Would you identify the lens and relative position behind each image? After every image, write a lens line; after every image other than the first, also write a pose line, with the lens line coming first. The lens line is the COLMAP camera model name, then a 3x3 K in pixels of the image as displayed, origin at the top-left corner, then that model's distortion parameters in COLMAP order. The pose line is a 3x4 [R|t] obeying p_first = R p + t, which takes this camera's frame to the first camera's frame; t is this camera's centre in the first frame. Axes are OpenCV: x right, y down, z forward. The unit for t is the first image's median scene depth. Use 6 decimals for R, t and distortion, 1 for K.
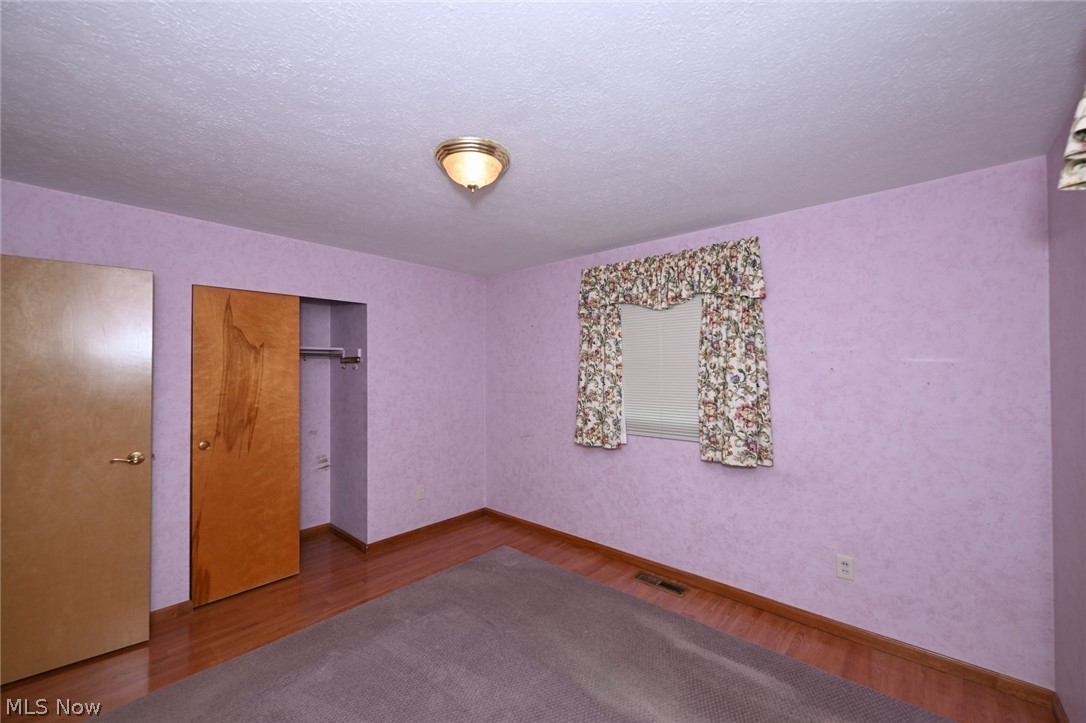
lens RADIAL K [[435.5, 0, 546.4], [0, 435.5, 362.3], [0, 0, 1]] dist [-0.001510, -0.000091]
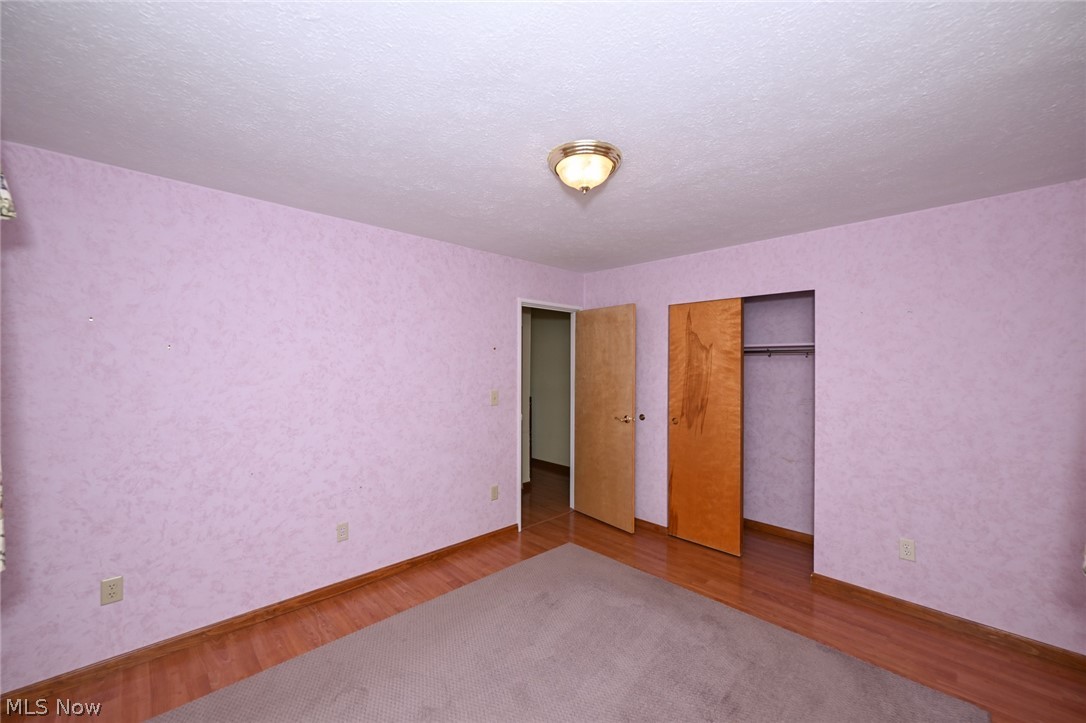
lens RADIAL K [[435.5, 0, 546.4], [0, 435.5, 362.3], [0, 0, 1]] dist [-0.001510, -0.000091]
pose [[-0.081001, -0.001769, -0.996712, 0.537070], [0.007860, 0.999966, -0.002413, 0.005815], [0.996683, -0.008029, -0.080984, 0.616680]]
